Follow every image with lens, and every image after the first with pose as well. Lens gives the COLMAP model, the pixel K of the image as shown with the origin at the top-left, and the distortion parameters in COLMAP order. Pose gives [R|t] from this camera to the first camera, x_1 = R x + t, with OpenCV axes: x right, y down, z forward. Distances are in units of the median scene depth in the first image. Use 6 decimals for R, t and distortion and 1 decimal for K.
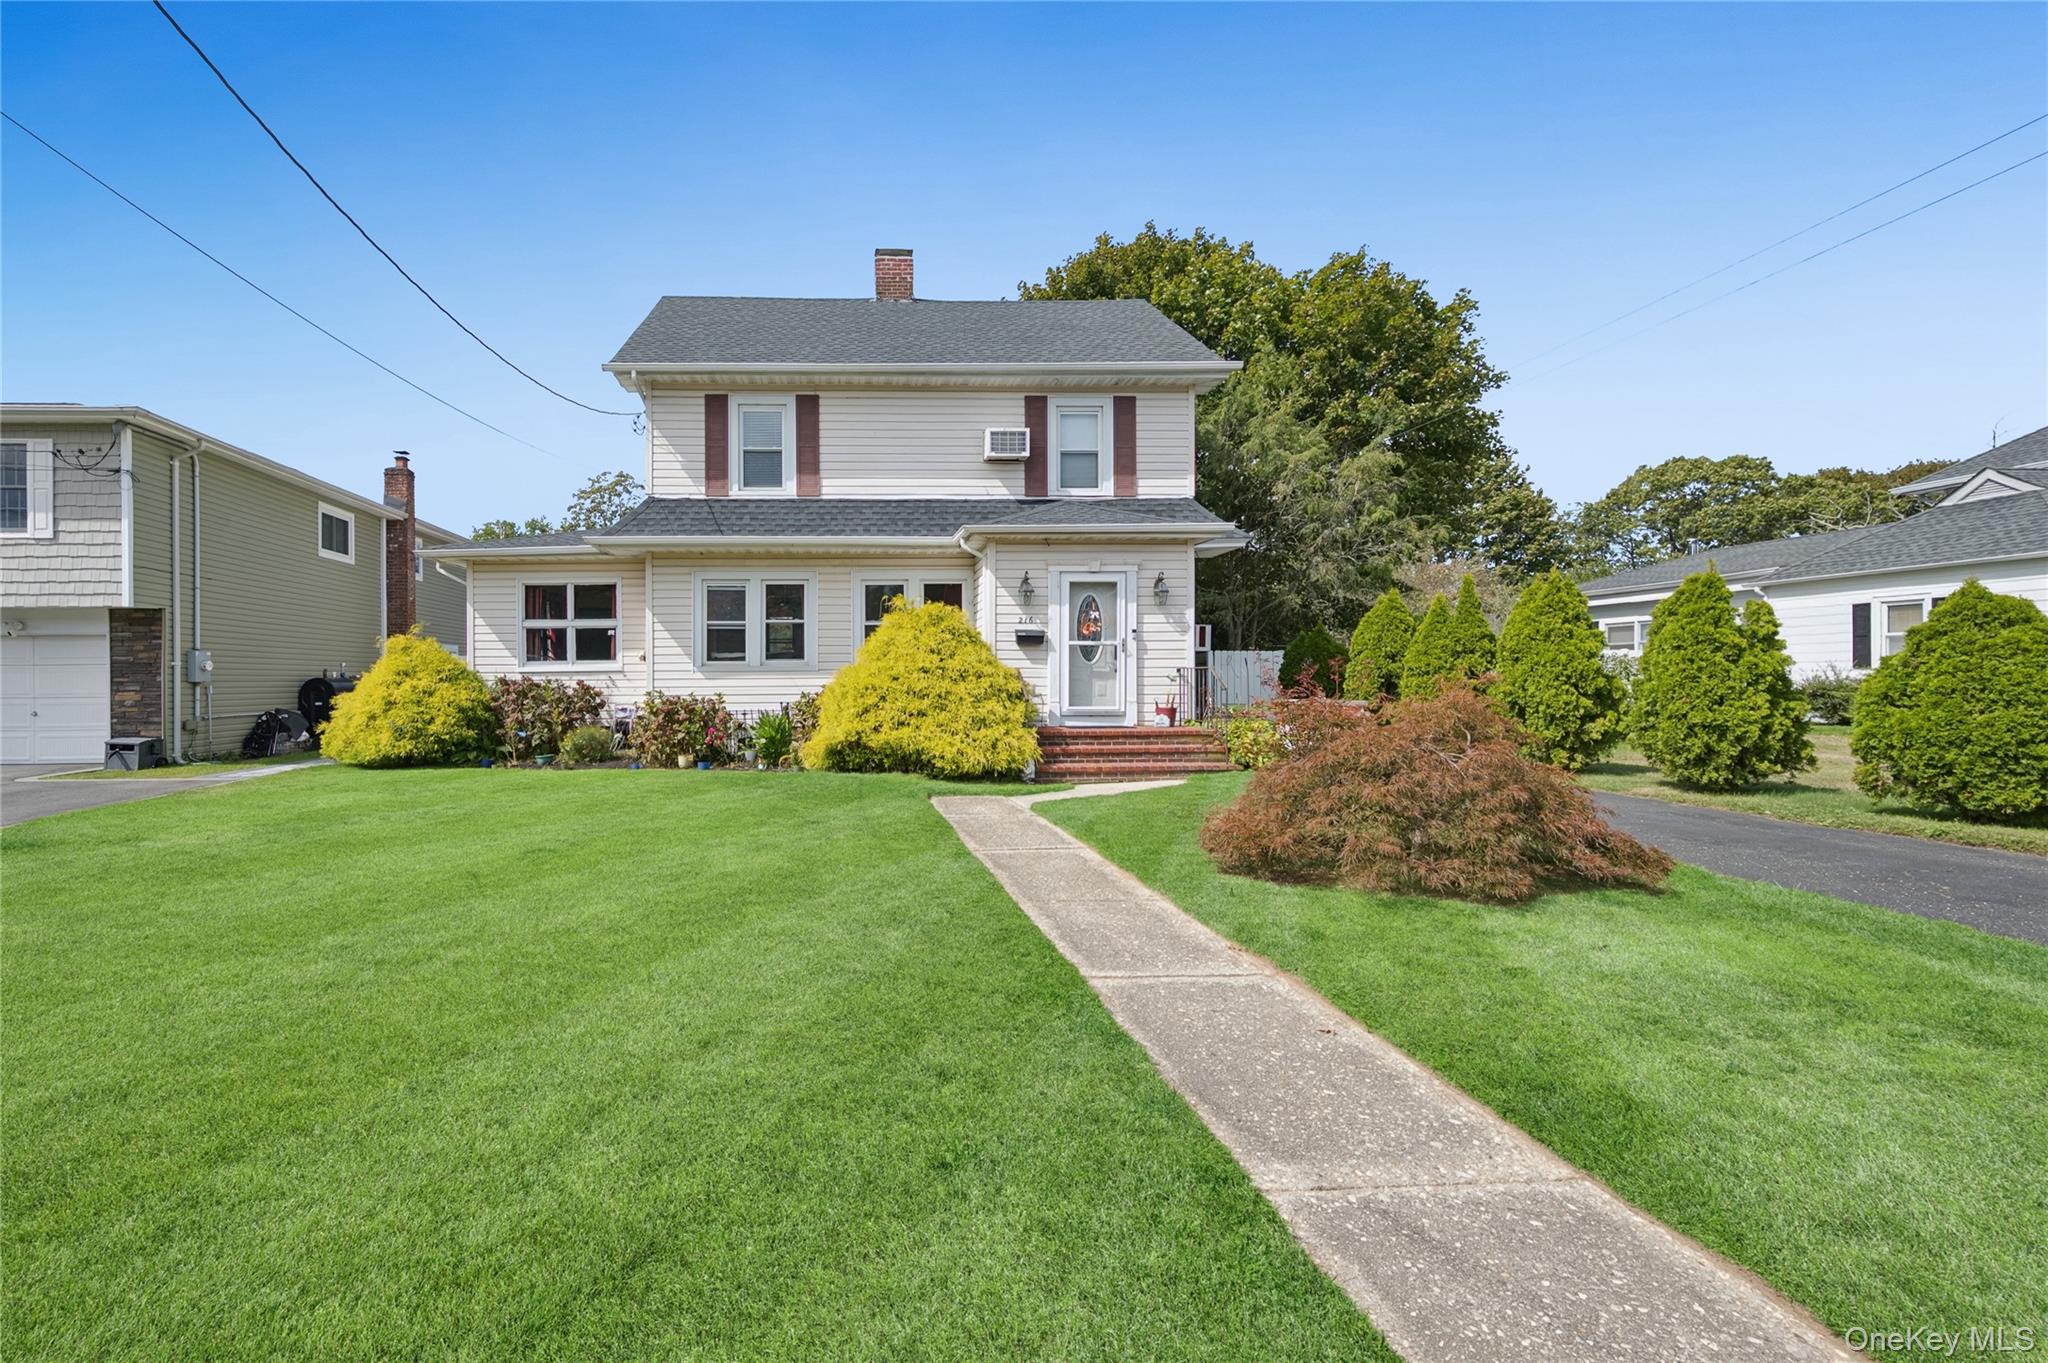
lens RADIAL K [[919.0, 0, 1053.0], [0, 919.0, 646.1], [0, 0, 1]] dist [-0.001647, 0.000183]
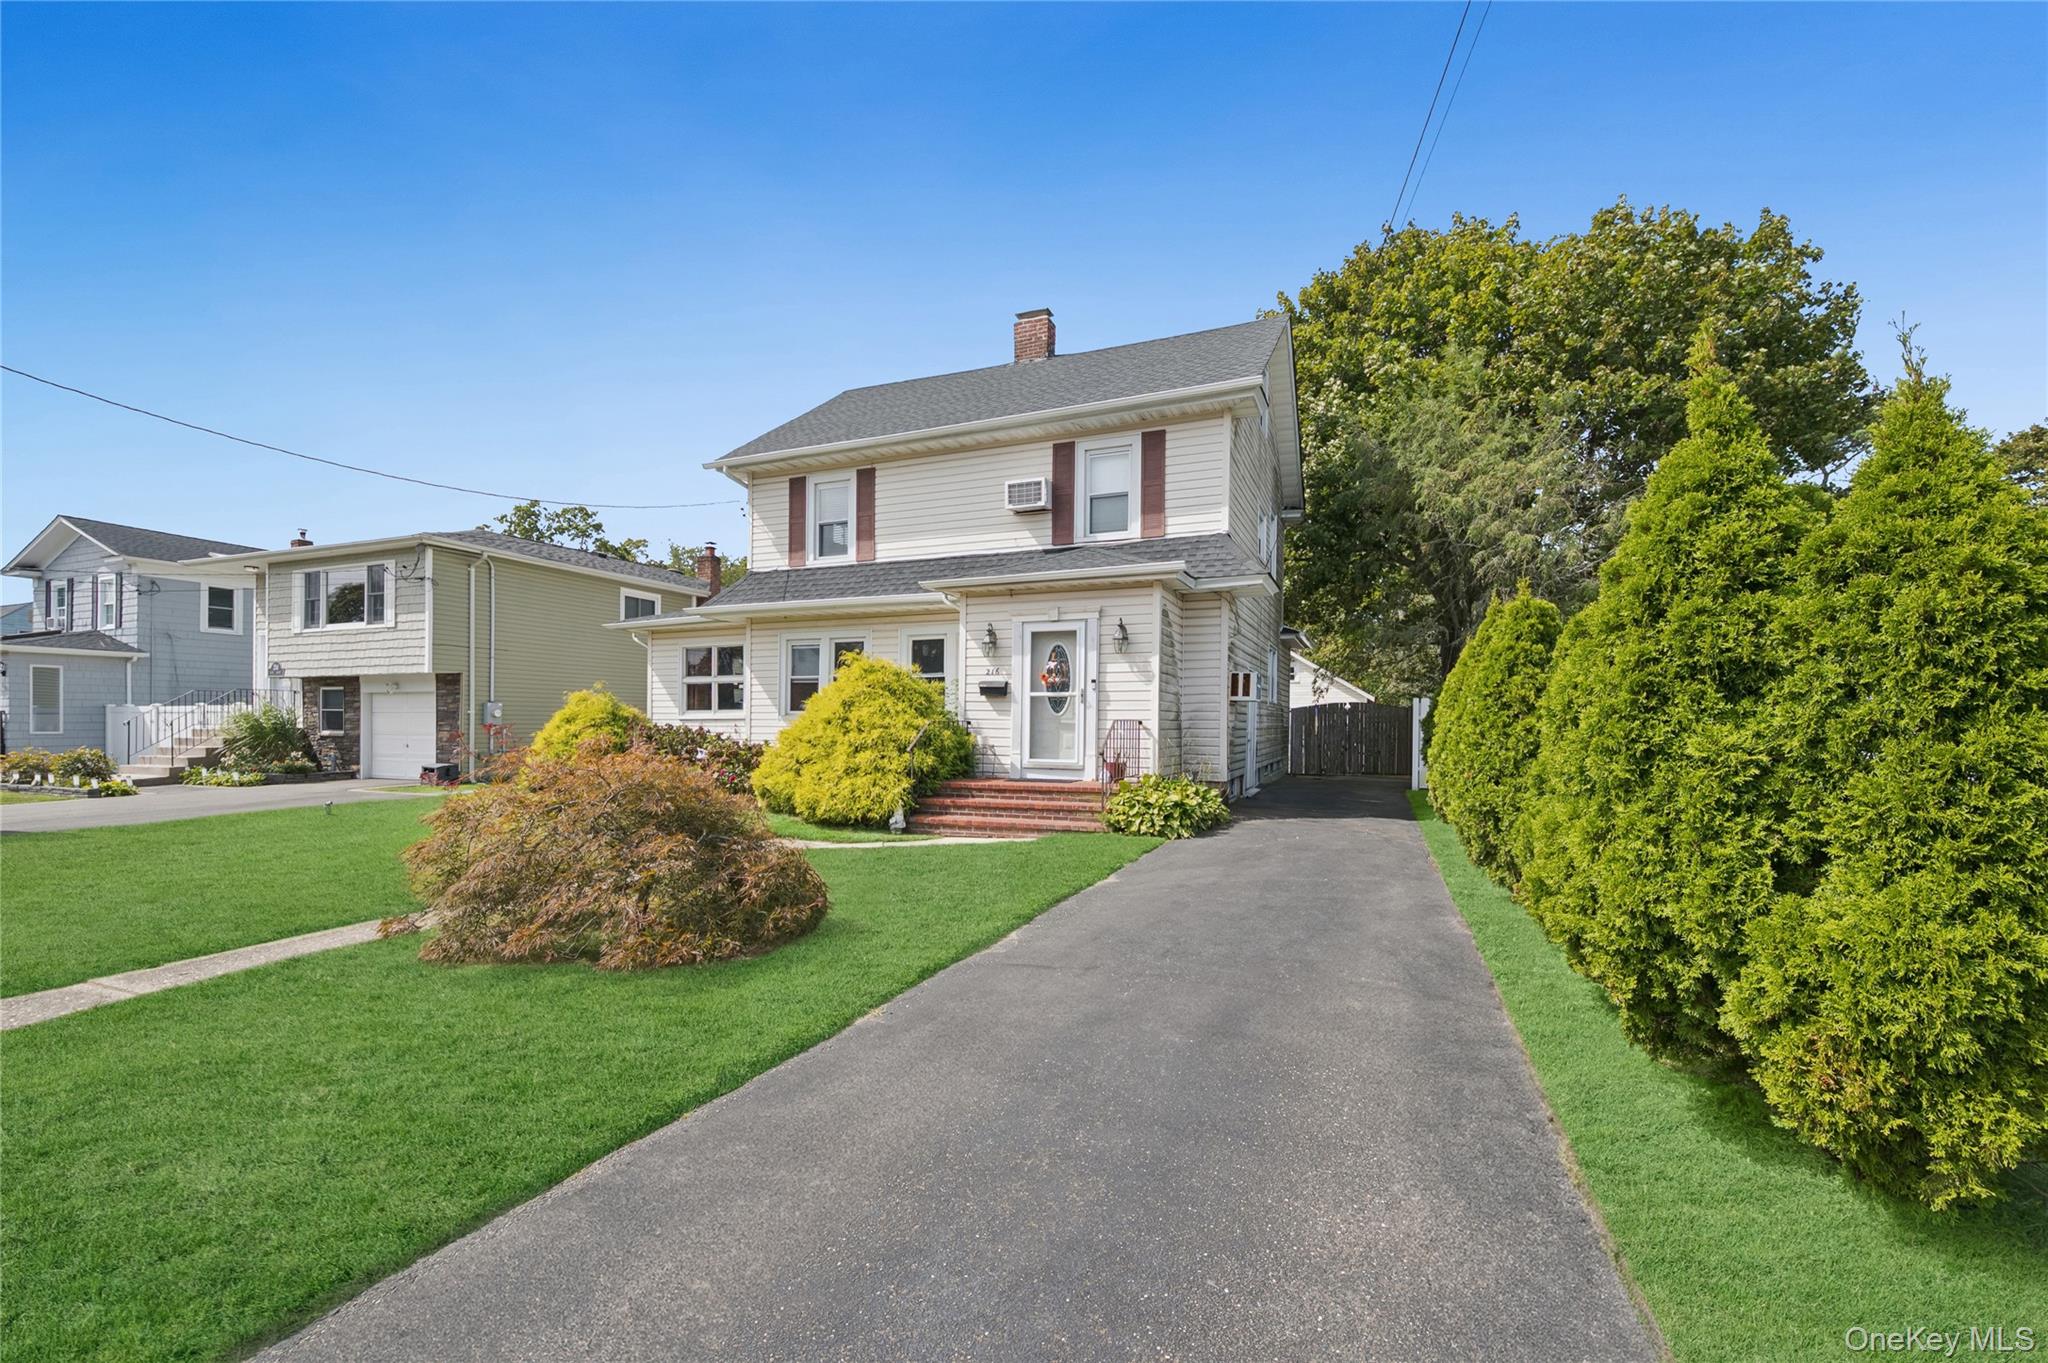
lens RADIAL K [[919.0, 0, 1025.2], [0, 919.0, 688.5], [0, 0, 1]] dist [-0.001647, 0.000183]
pose [[0.897899, -0.007907, -0.440131, 0.389236], [0.005840, 0.999965, -0.006048, -0.002955], [0.440163, 0.002860, 0.897913, 0.101125]]
